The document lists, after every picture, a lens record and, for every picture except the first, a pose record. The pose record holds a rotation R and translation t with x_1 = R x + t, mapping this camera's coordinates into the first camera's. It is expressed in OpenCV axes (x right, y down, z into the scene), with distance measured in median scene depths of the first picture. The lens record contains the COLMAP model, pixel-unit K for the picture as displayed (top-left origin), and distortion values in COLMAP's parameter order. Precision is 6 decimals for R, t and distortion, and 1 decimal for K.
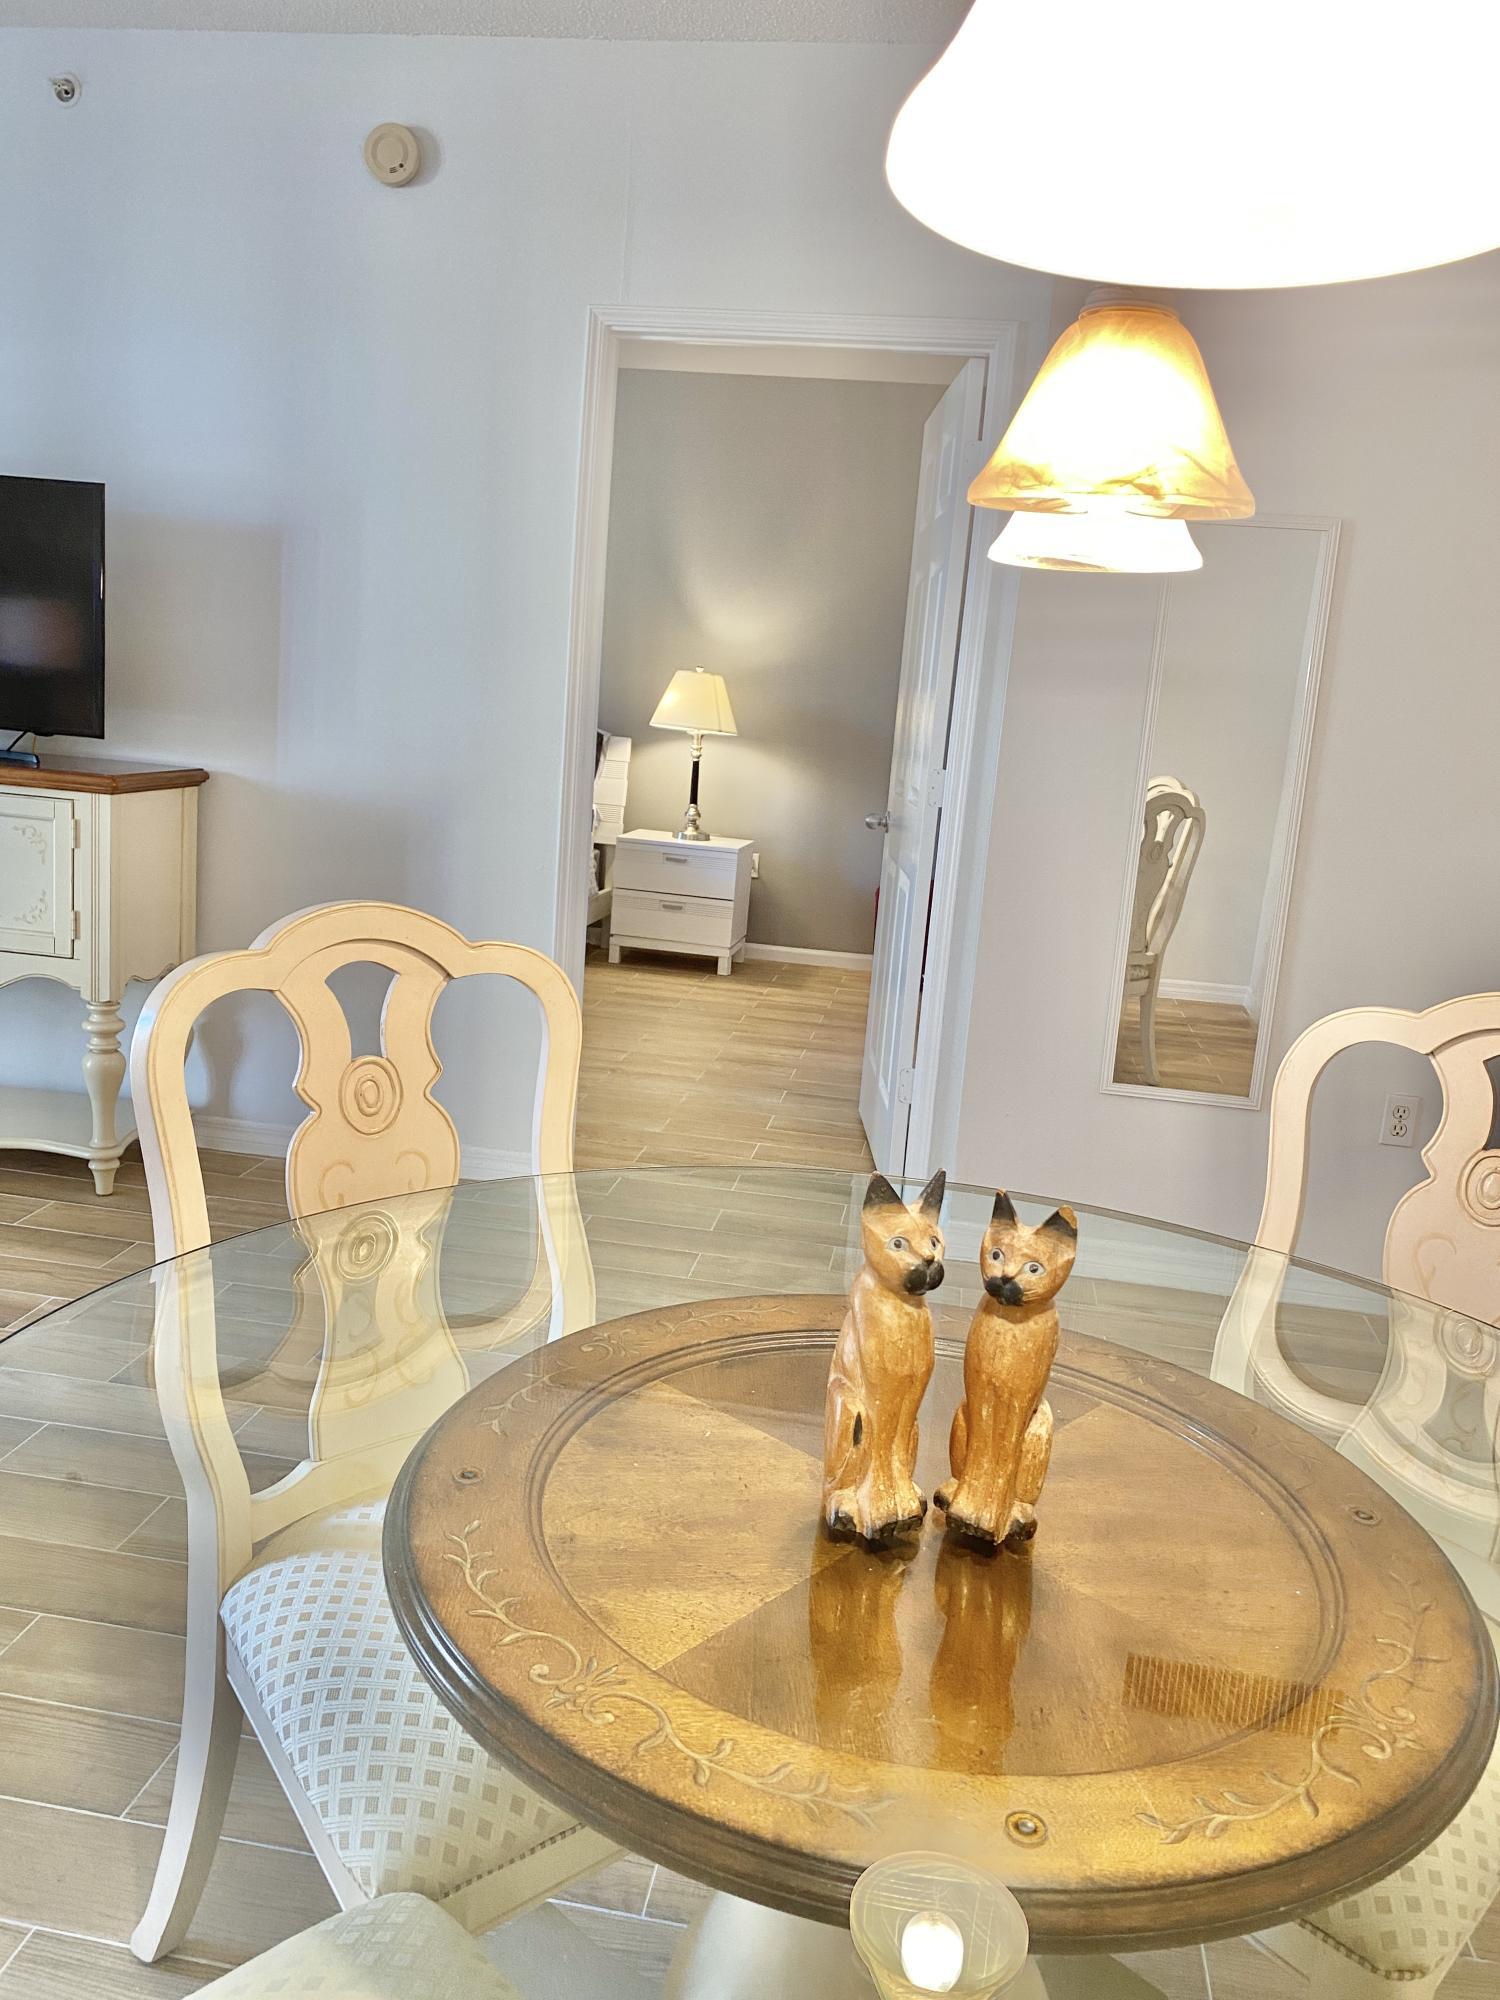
lens RADIAL K [[1528.6, 0, 752.6], [0, 1528.6, 989.7], [0, 0, 1]] dist [0.046282, -0.057602]
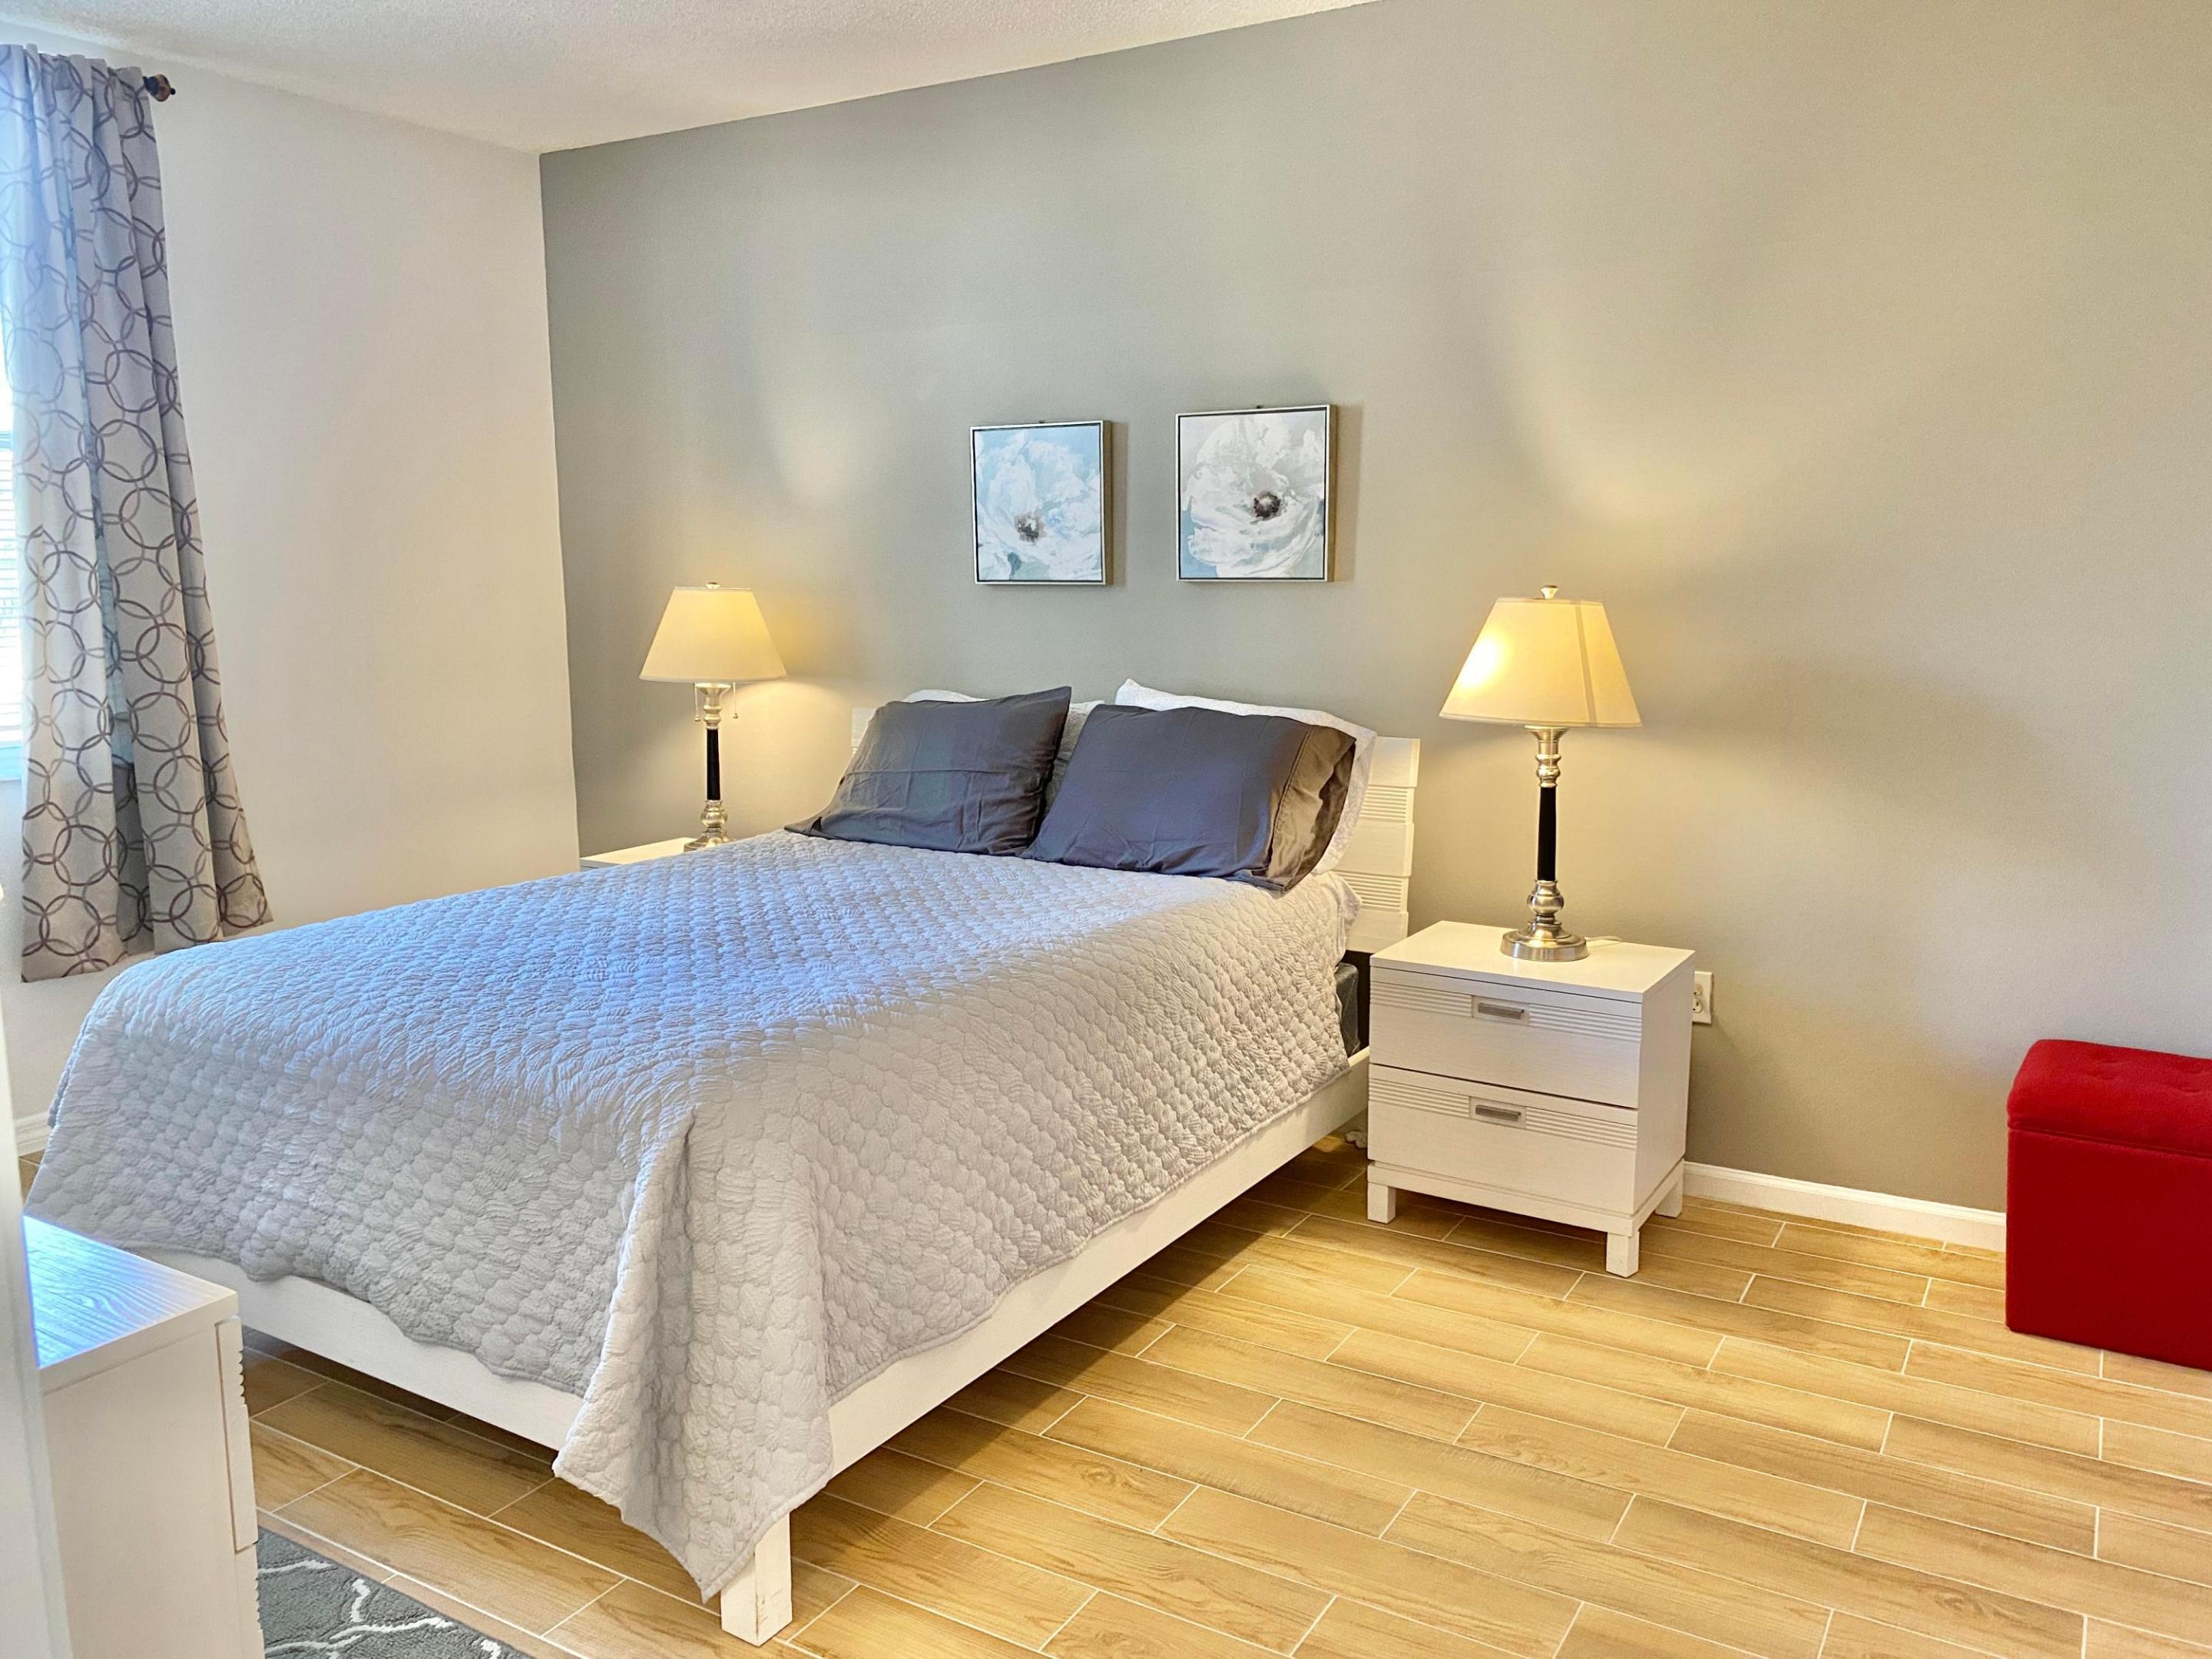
lens RADIAL K [[1690.6, 0, 1071.6], [0, 1690.6, 817.3], [0, 0, 1]] dist [0.046282, -0.057602]
pose [[0.917954, -0.028112, -0.395690, 0.033051], [0.005755, 0.998325, -0.057574, -0.112019], [0.396645, 0.050573, 0.916578, 0.476318]]
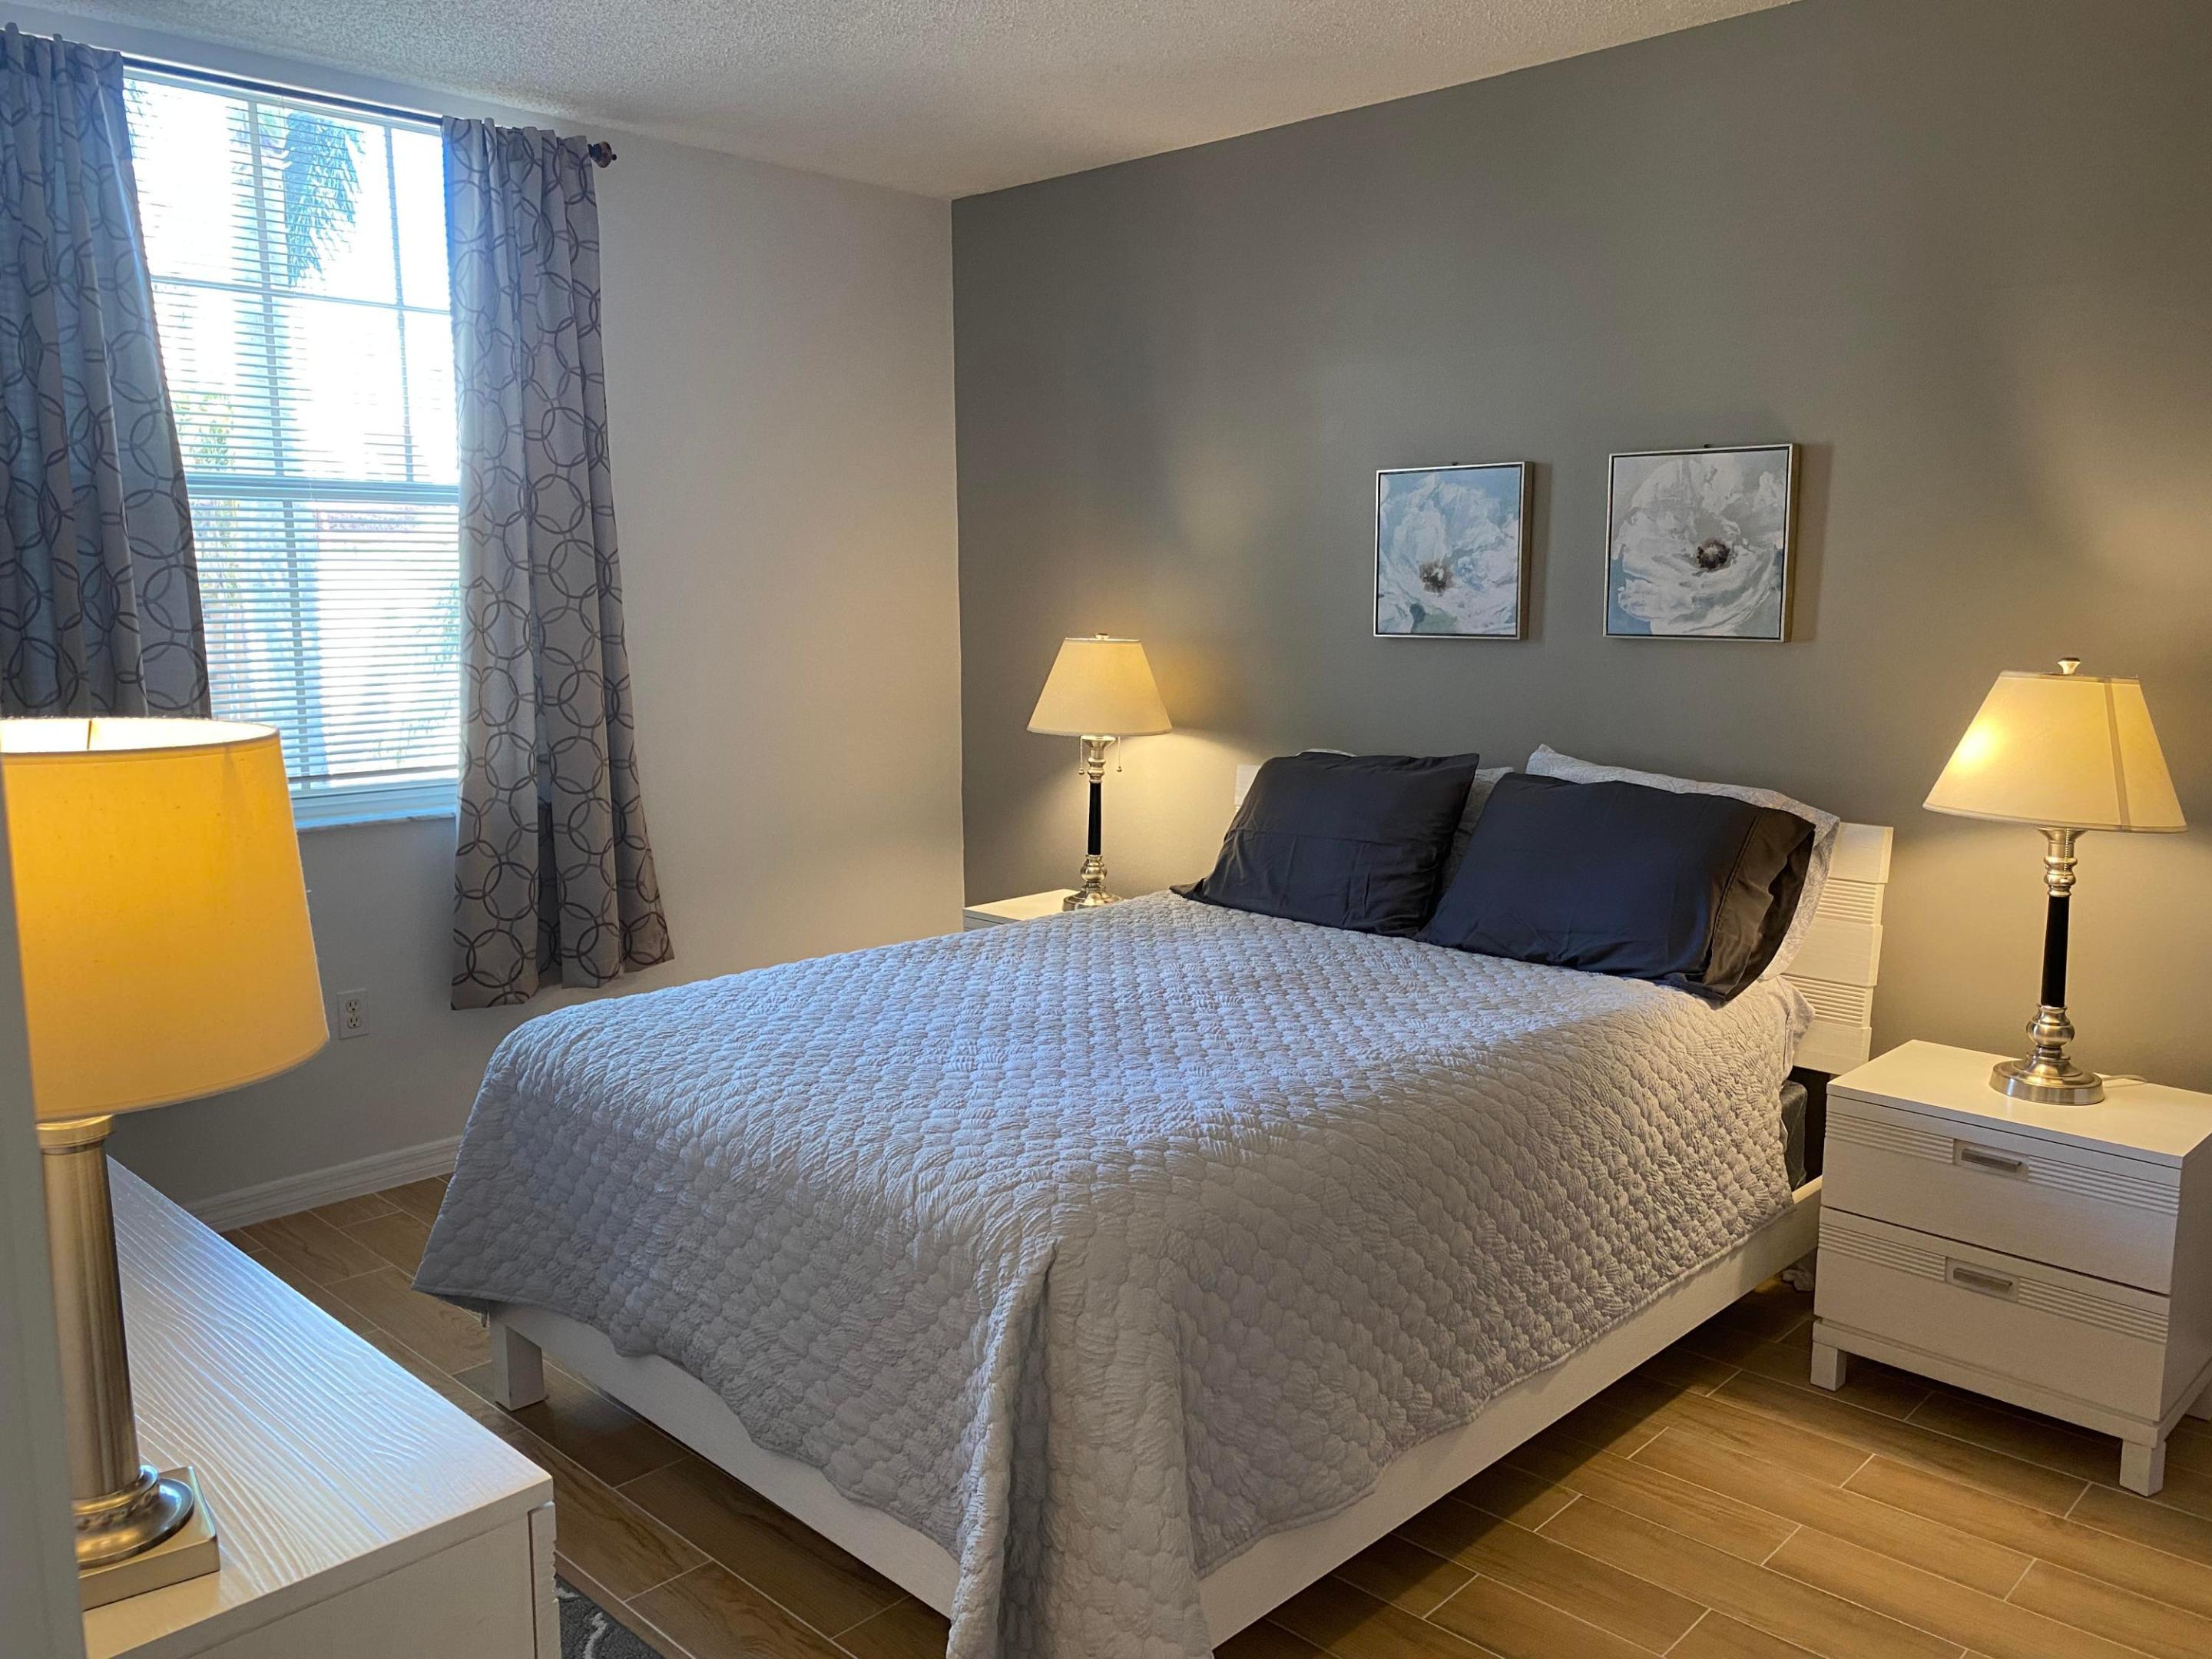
lens RADIAL K [[1690.6, 0, 1073.1], [0, 1690.6, 816.7], [0, 0, 1]] dist [0.046282, -0.057602]
pose [[0.808776, -0.000360, -0.588117, 0.015048], [-0.046041, 0.996892, -0.063926, -0.130317], [0.586312, 0.078780, 0.806246, 0.502848]]
